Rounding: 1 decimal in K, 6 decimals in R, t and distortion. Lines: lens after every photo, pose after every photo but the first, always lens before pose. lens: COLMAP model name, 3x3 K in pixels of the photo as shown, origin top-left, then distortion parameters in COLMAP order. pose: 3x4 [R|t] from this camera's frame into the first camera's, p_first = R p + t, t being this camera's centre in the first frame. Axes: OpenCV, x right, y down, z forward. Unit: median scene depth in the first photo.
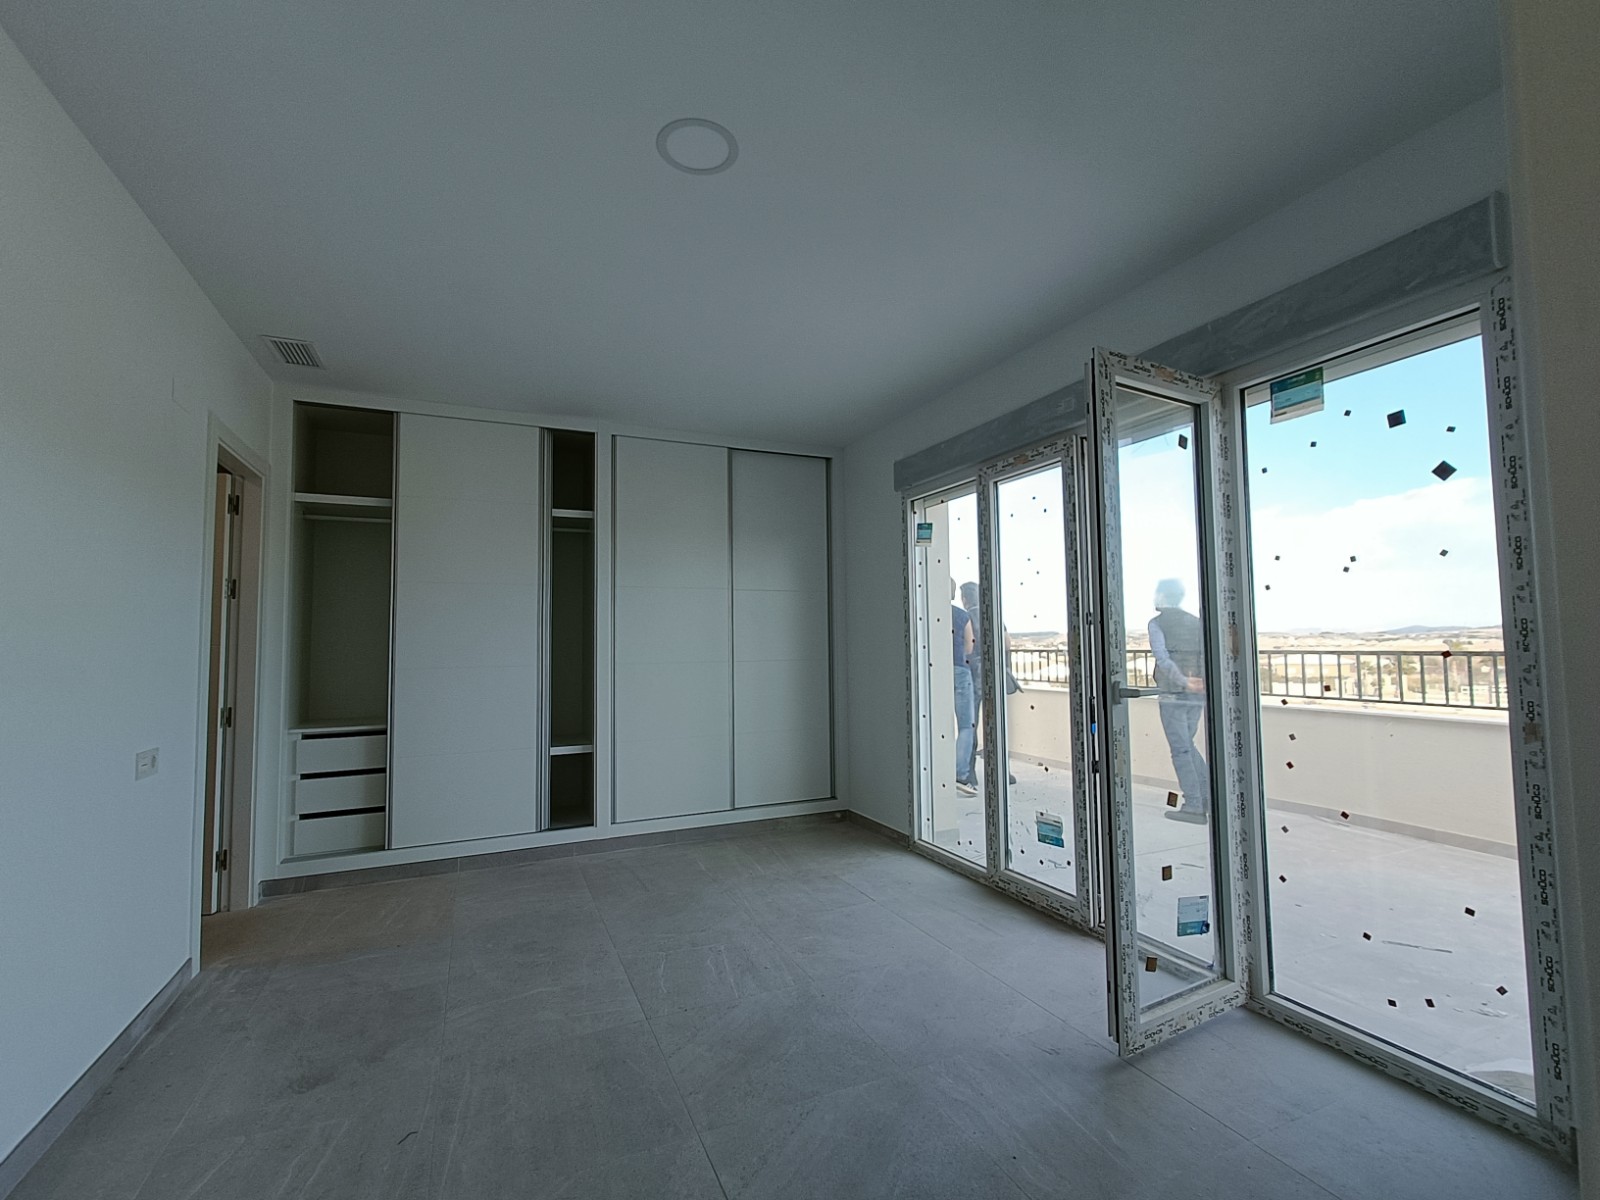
lens RADIAL K [[741.8, 0, 804.4], [0, 741.8, 601.5], [0, 0, 1]] dist [0.010512, 0.000194]
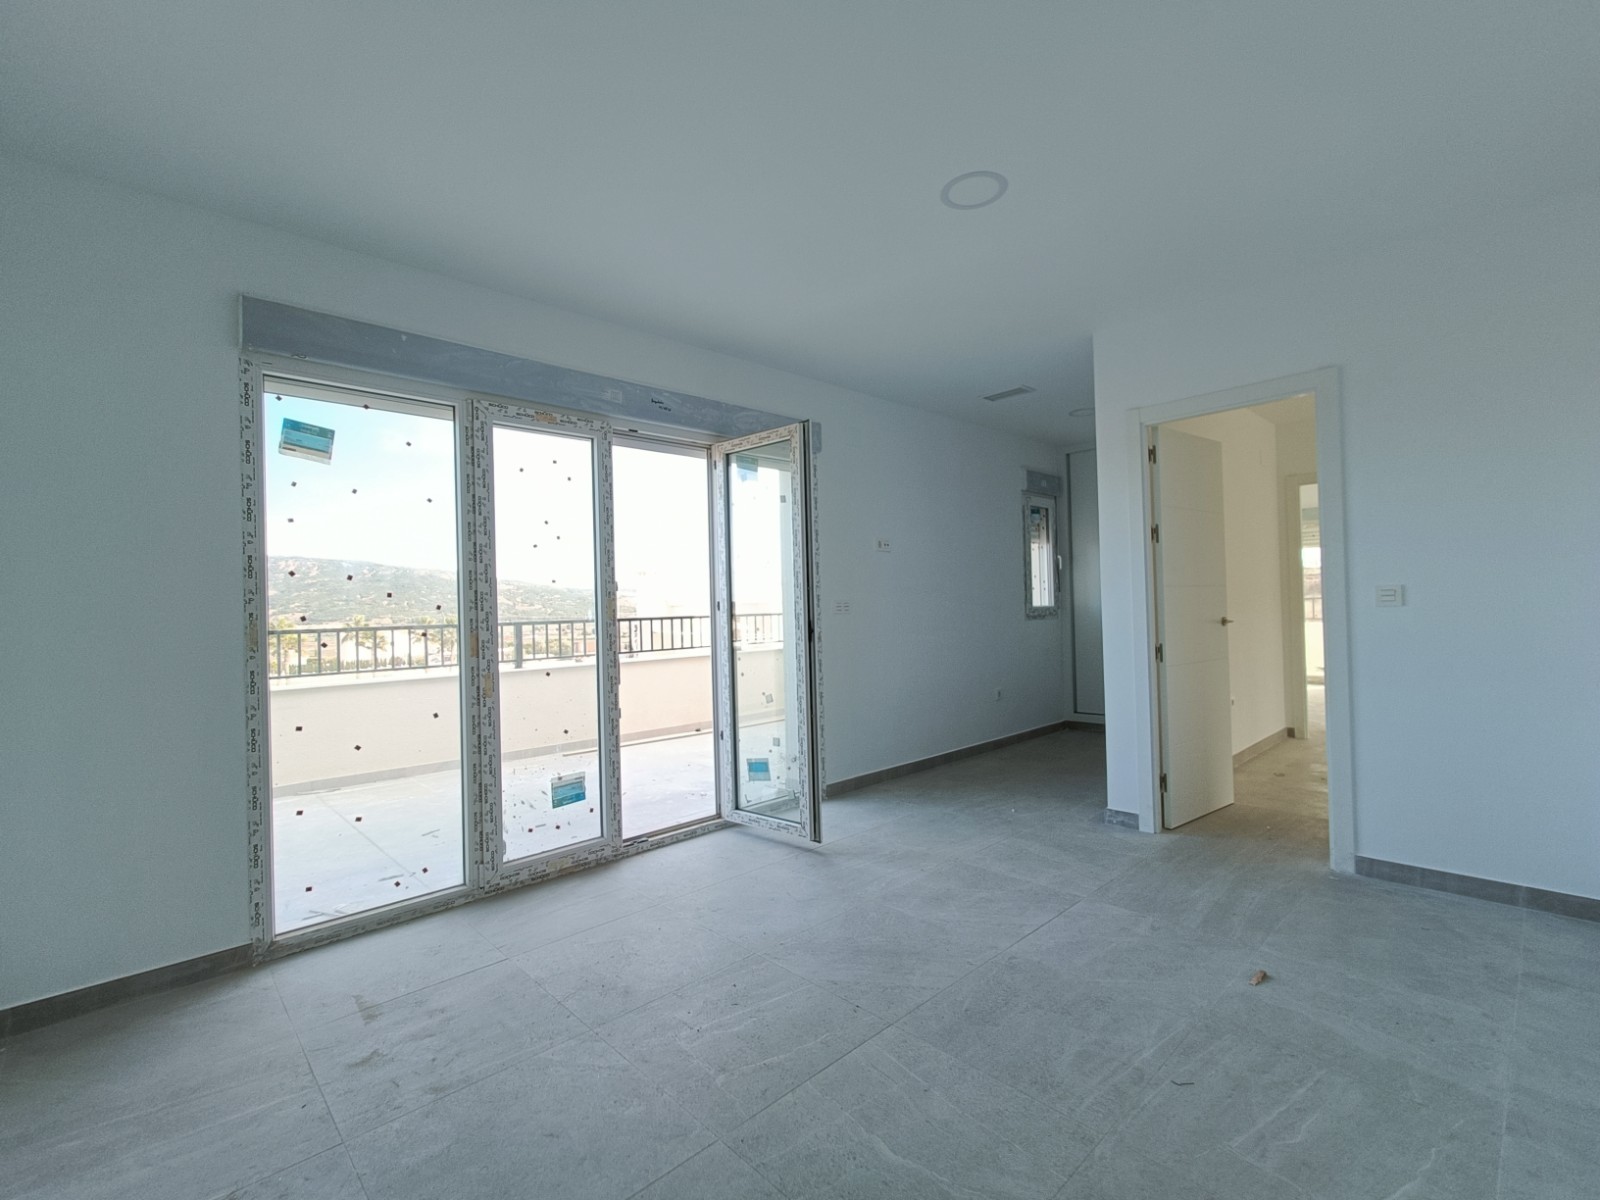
lens RADIAL K [[741.8, 0, 804.4], [0, 741.8, 601.5], [0, 0, 1]] dist [0.010512, 0.000194]
pose [[-0.357978, 0.033544, 0.933127, -0.720931], [-0.018675, 0.998897, -0.043072, 0.082293], [-0.933543, -0.032845, -0.356957, 1.028259]]
